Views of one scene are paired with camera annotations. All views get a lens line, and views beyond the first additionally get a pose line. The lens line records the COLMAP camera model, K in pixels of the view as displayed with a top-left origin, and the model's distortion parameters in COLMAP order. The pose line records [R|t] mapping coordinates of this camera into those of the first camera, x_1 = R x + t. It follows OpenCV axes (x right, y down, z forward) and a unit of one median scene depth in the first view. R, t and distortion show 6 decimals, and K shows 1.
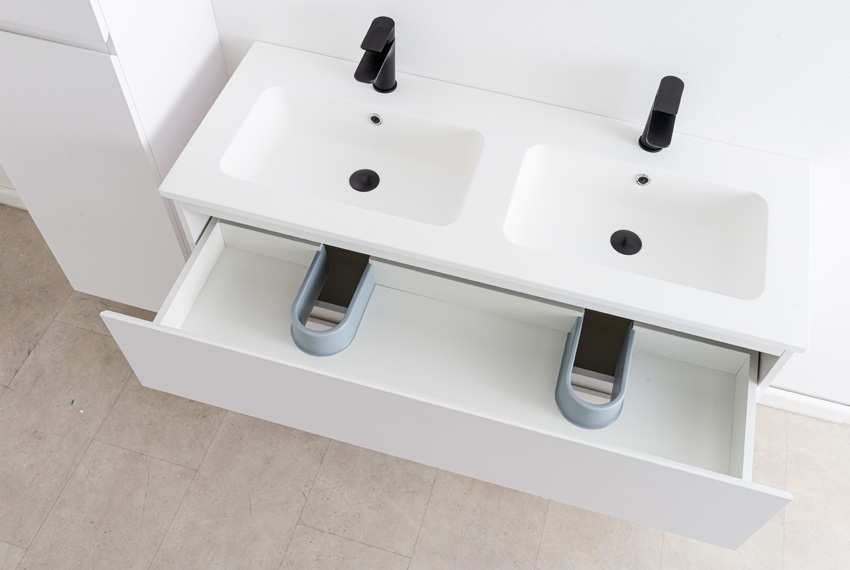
lens RADIAL K [[794.2, 0, 433.6], [0, 794.2, 282.5], [0, 0, 1]] dist [-0.007805, -0.001563]
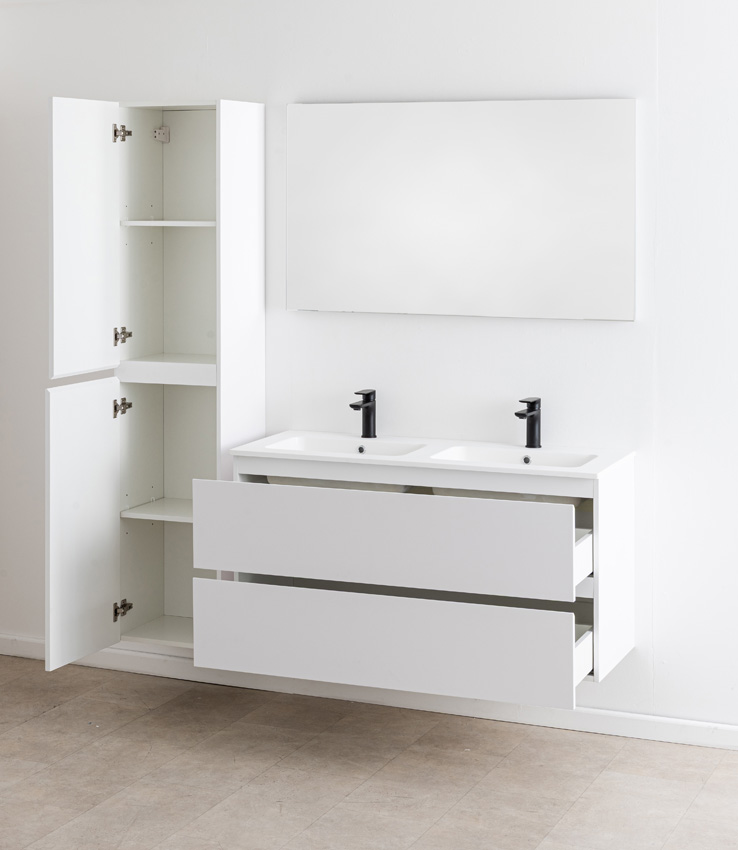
lens RADIAL K [[1699.7, 0, 369.0], [0, 1699.7, 425.0], [0, 0, 1]] dist [-0.037331, 0.005704]
pose [[0.991517, -0.023113, -0.127905, 0.294873], [-0.077976, 0.681533, -0.727621, 1.736768], [0.103989, 0.731423, 0.673949, -1.017912]]
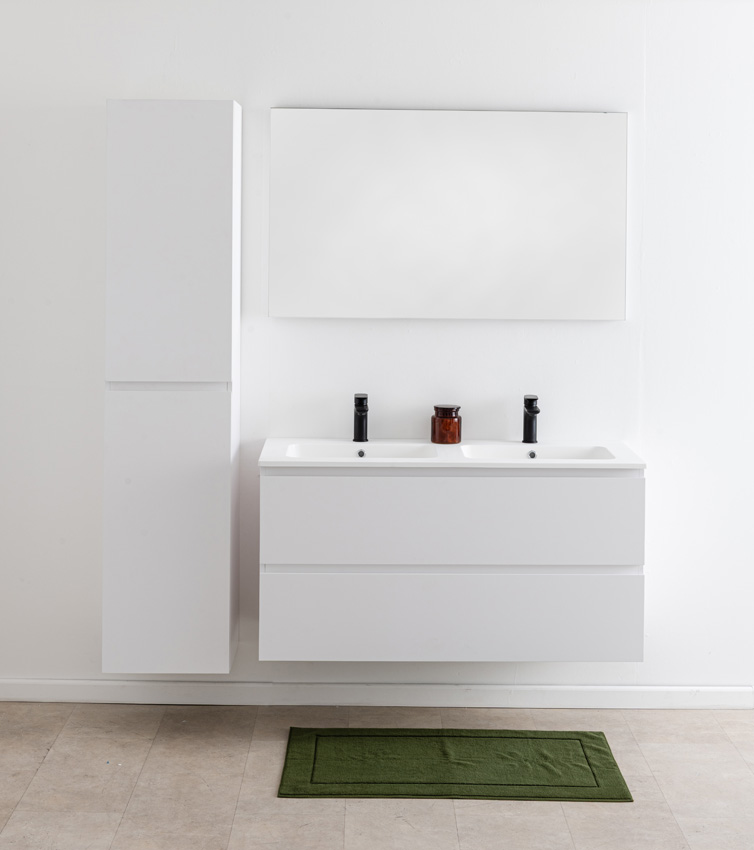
lens RADIAL K [[1570.3, 0, 376.8], [0, 1570.3, 374.2], [0, 0, 1]] dist [0.001875, -0.153206]
pose [[0.958463, -0.061328, 0.278546, -0.710926], [0.247882, 0.662181, -0.707157, 1.498918], [-0.141080, 0.746830, 0.649878, -0.900127]]
